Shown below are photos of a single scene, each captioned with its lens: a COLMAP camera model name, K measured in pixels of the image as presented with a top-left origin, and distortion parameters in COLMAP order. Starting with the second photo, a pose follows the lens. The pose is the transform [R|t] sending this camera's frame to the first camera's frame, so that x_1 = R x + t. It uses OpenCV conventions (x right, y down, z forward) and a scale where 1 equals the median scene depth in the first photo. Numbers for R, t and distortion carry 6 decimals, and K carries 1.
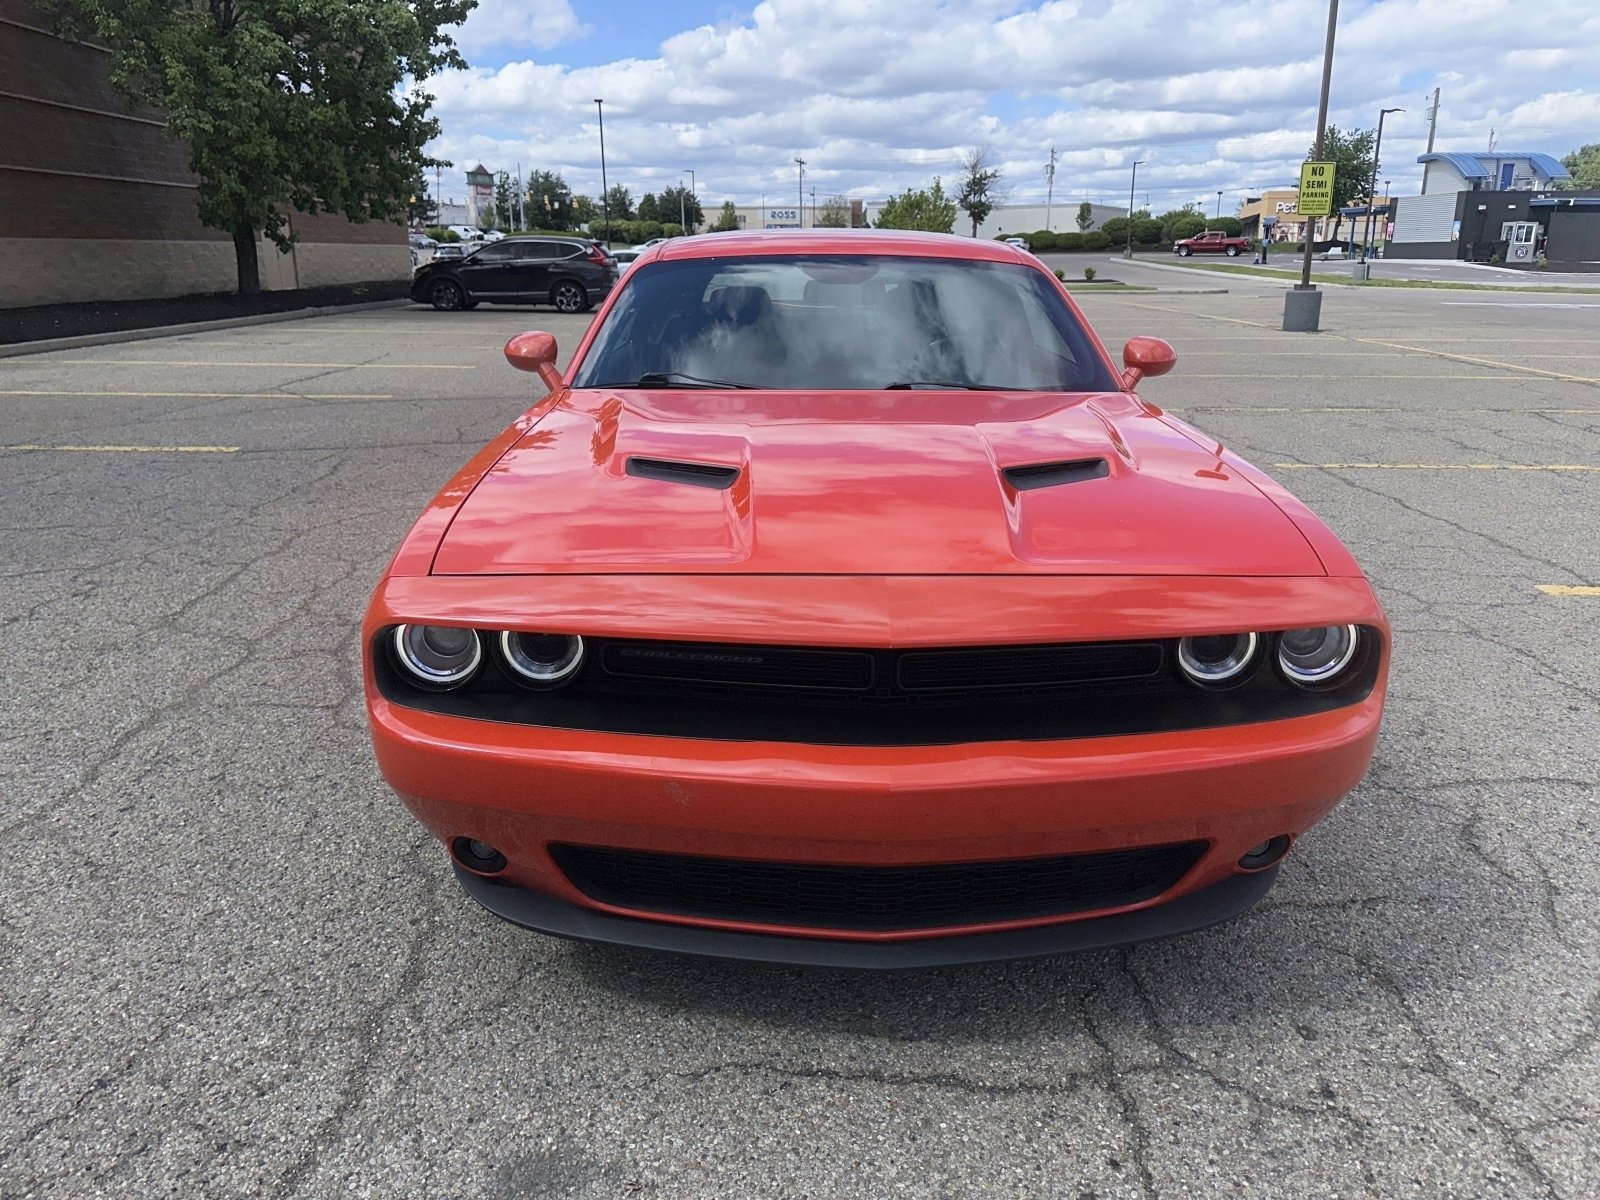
lens RADIAL K [[1134.6, 0, 792.0], [0, 1134.6, 592.4], [0, 0, 1]] dist [0.022951, -0.026019]
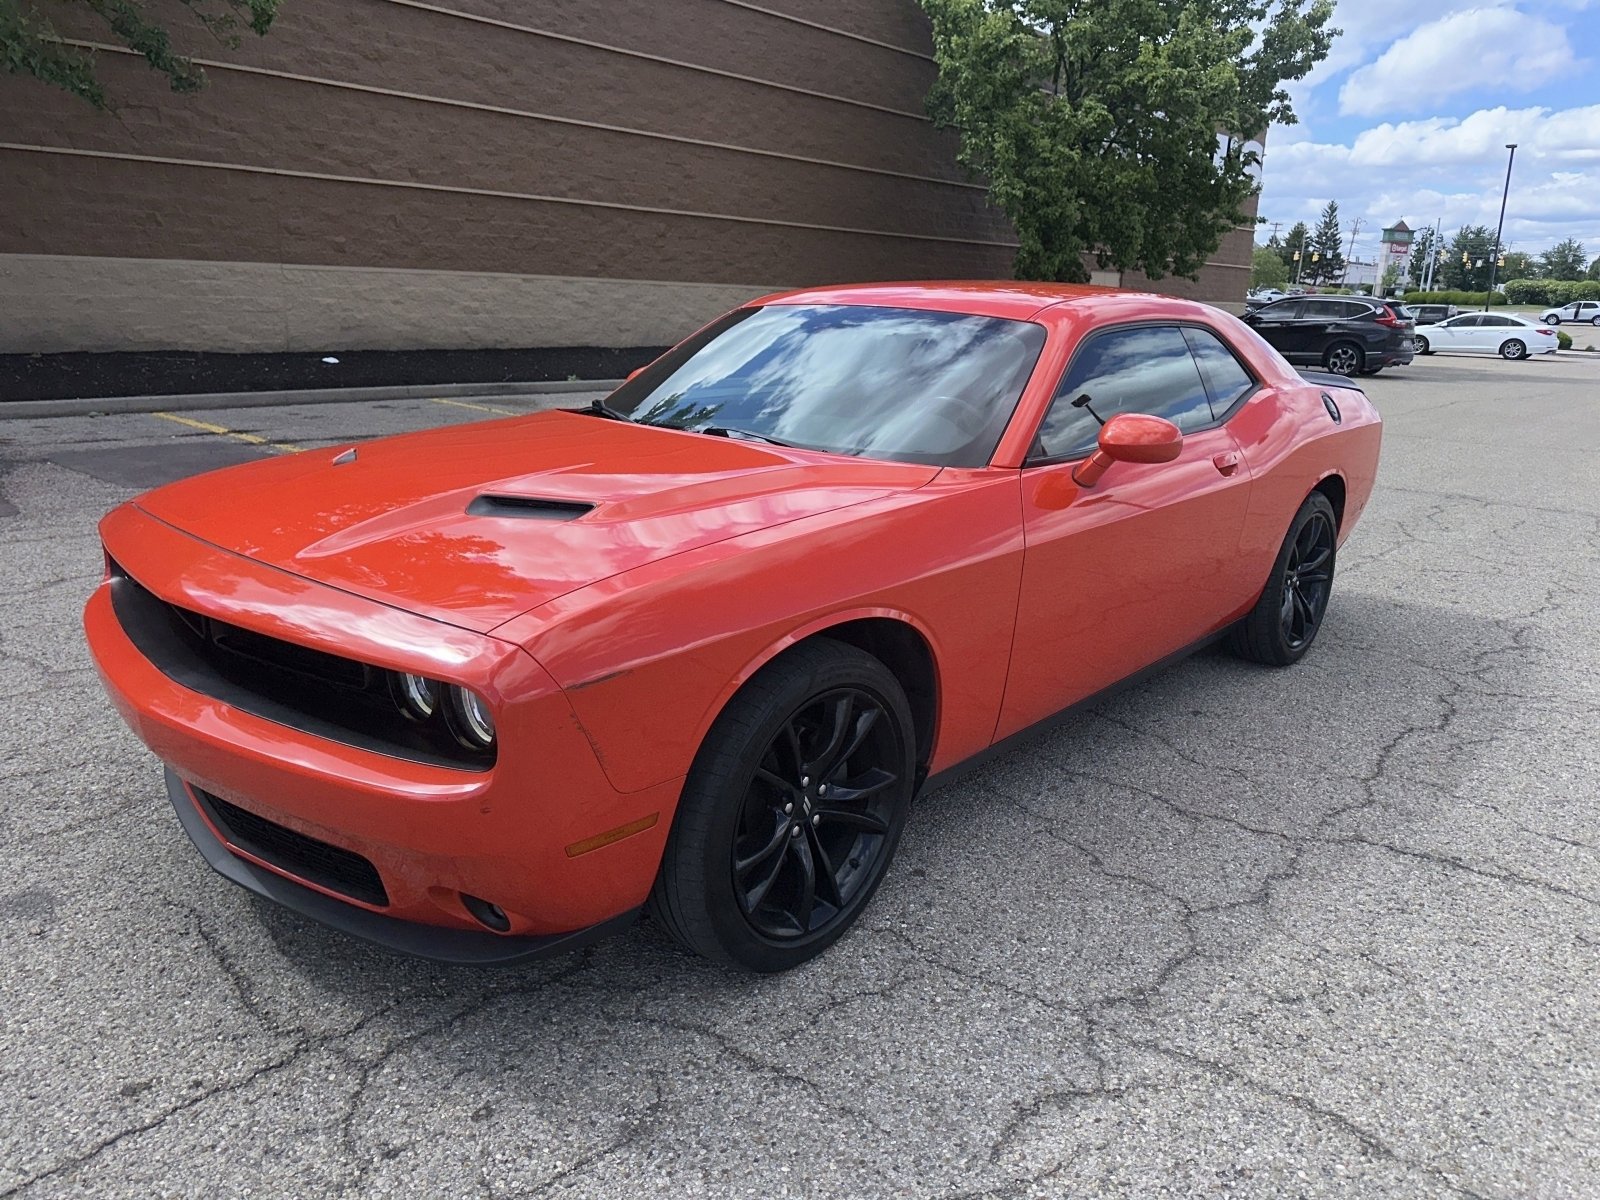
lens RADIAL K [[1108.6, 0, 803.3], [0, 1108.6, 617.2], [0, 0, 1]] dist [0.022565, -0.026351]
pose [[0.742215, 0.205209, -0.637970, 0.128504], [-0.217844, 0.974143, 0.059902, -0.014804], [0.633767, 0.094518, 0.767728, 0.045841]]
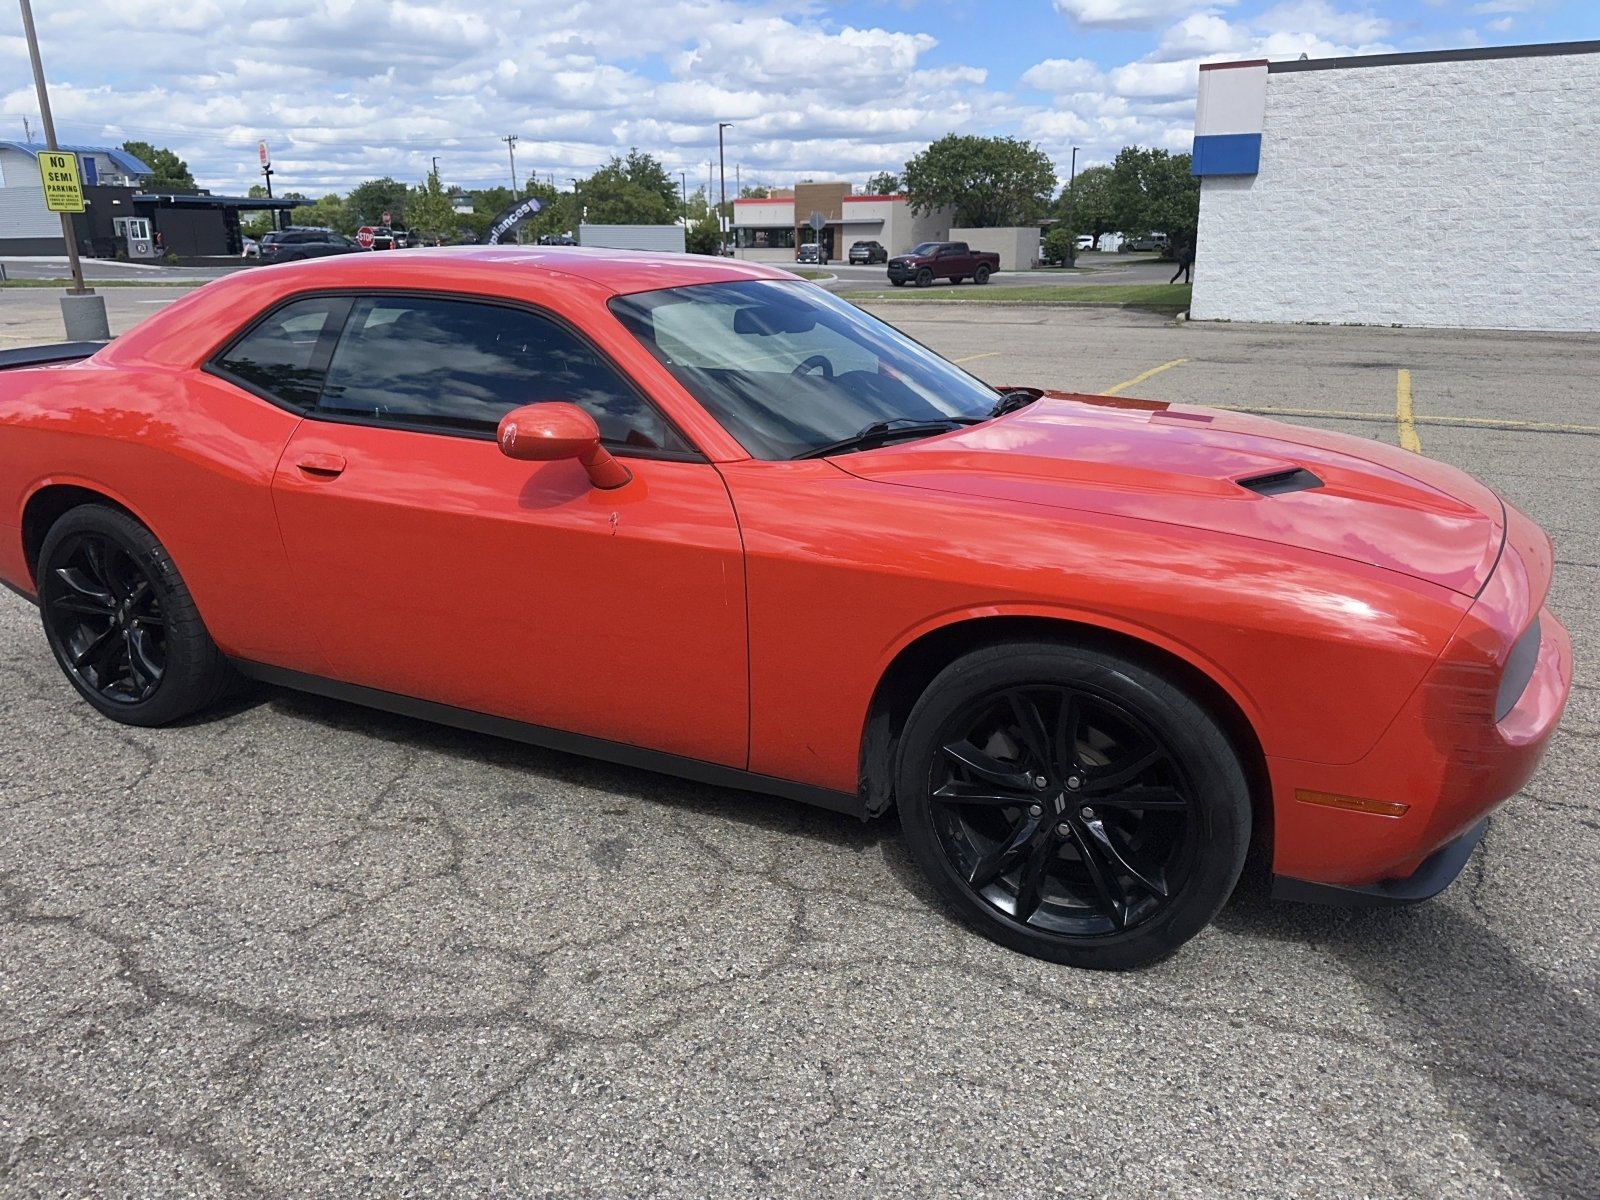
lens RADIAL K [[1161.9, 0, 833.1], [0, 1161.9, 577.0], [0, 0, 1]] dist [0.023819, -0.030708]
pose [[0.426584, -0.253104, 0.868311, -0.151604], [0.264805, 0.952927, 0.147675, -0.035014], [-0.864814, 0.166937, 0.473527, 0.099317]]
